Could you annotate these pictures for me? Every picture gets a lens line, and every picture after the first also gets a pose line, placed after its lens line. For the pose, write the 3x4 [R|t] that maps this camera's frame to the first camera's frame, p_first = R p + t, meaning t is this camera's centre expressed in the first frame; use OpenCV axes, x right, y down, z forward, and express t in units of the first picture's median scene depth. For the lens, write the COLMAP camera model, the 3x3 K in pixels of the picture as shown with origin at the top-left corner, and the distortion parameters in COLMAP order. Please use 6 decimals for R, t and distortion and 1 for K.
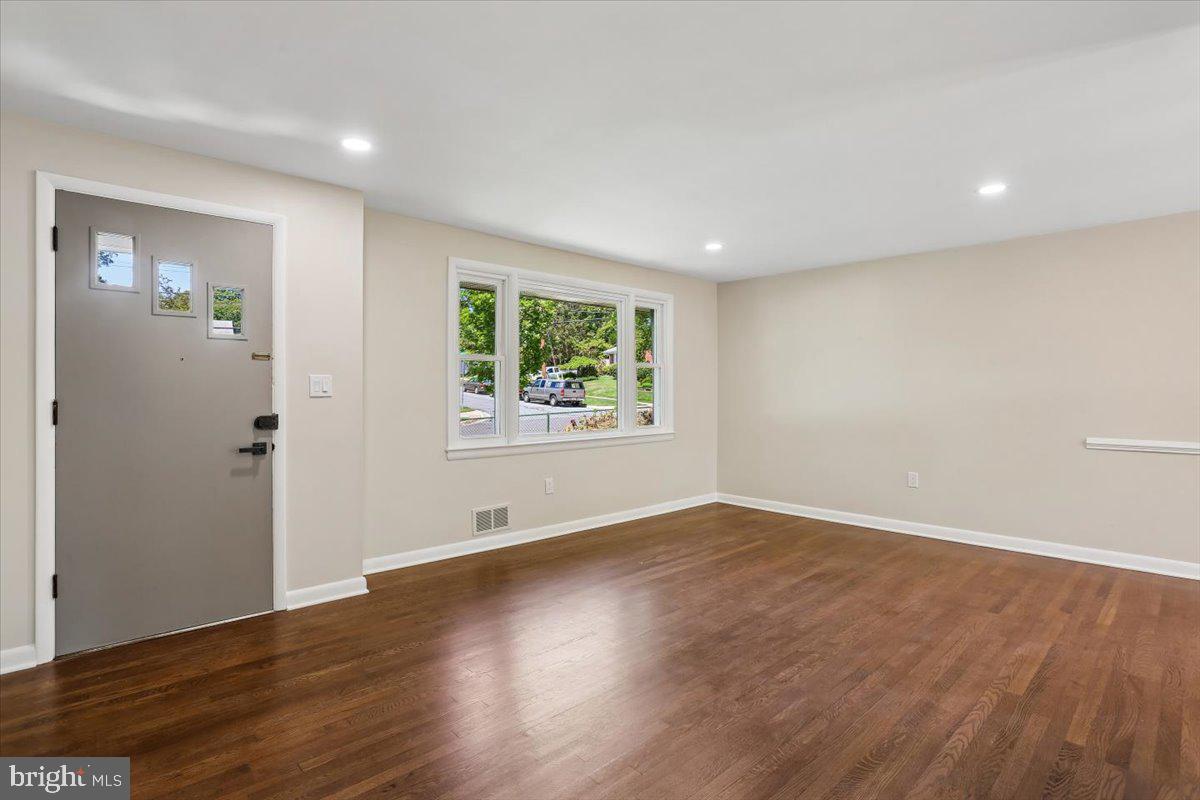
lens RADIAL K [[584.3, 0, 593.8], [0, 584.3, 396.1], [0, 0, 1]] dist [-0.058202, 0.015219]
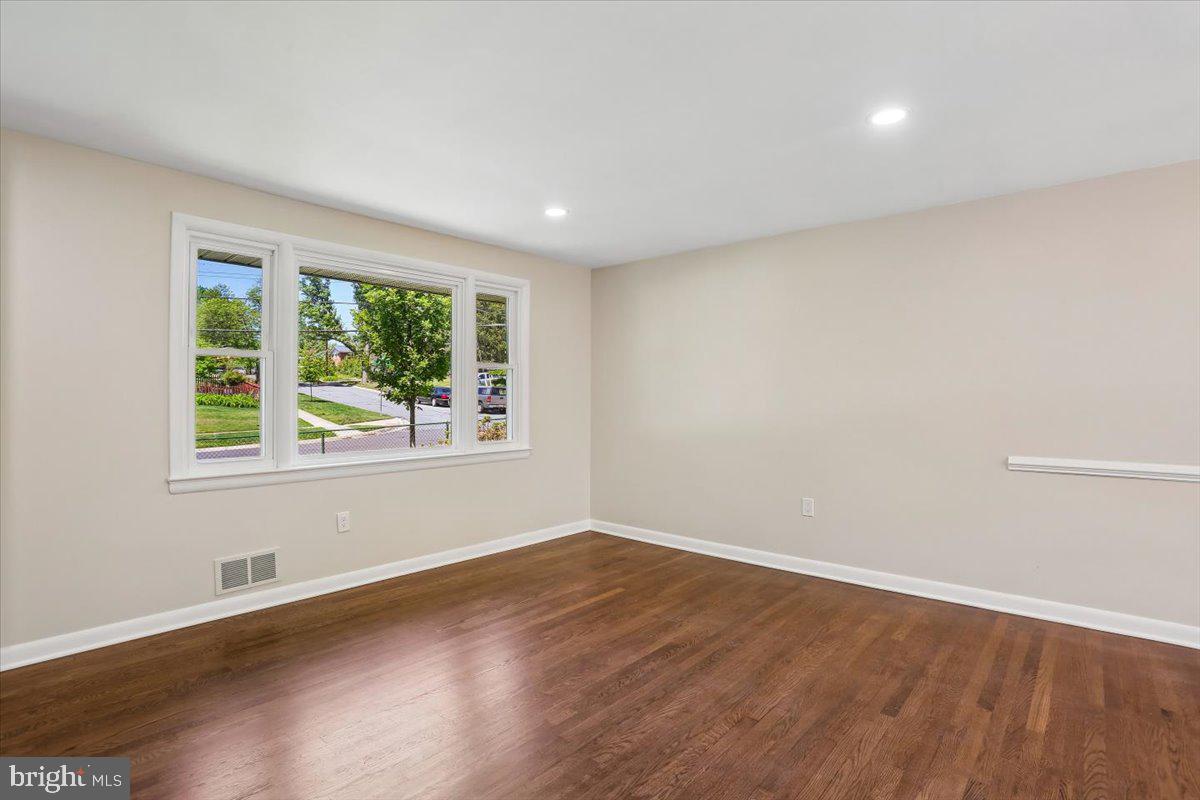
lens RADIAL K [[584.3, 0, 593.3], [0, 584.3, 401.5], [0, 0, 1]] dist [-0.058202, 0.015219]
pose [[0.994969, 0.001661, 0.100168, 0.194402], [-0.001448, 0.999997, -0.002194, -0.003314], [-0.100171, 0.002038, 0.994968, 0.241208]]
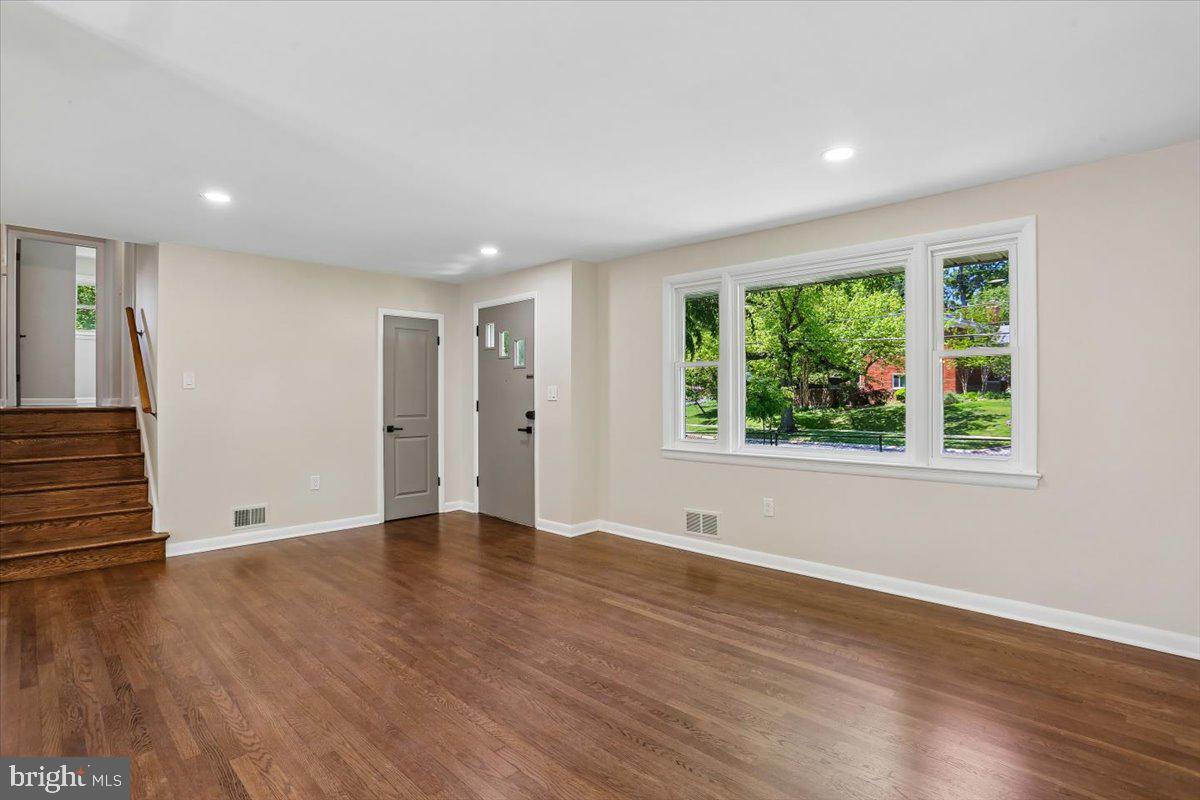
lens RADIAL K [[584.3, 0, 590.7], [0, 584.3, 393.4], [0, 0, 1]] dist [-0.058202, 0.015219]
pose [[0.051490, -0.005807, -0.998657, 0.850844], [-0.008231, 0.999947, -0.006239, -0.006321], [0.998640, 0.008541, 0.051440, 0.778072]]
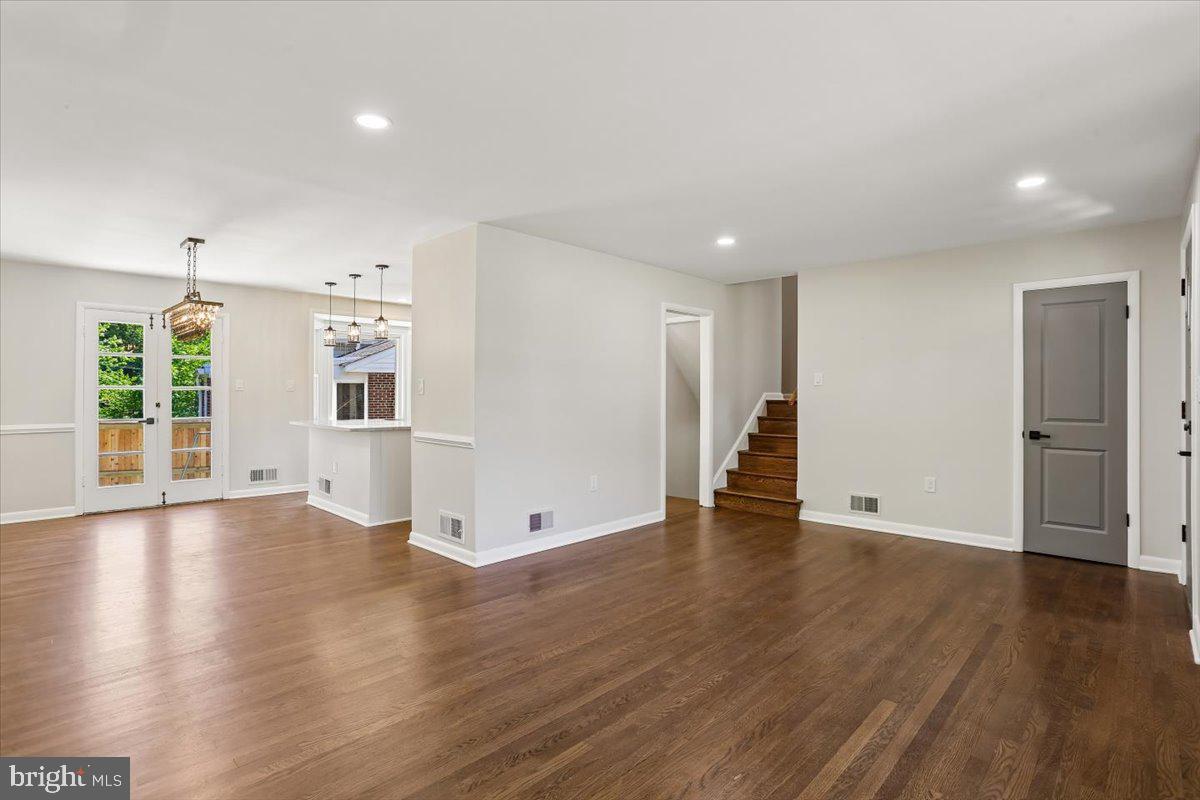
lens RADIAL K [[584.3, 0, 607.1], [0, 584.3, 392.2], [0, 0, 1]] dist [-0.058202, 0.015219]
pose [[-0.997329, -0.004107, -0.072927, 0.336979], [-0.004996, 0.999915, 0.012014, -0.014605], [0.072872, 0.012346, -0.997265, 1.342316]]
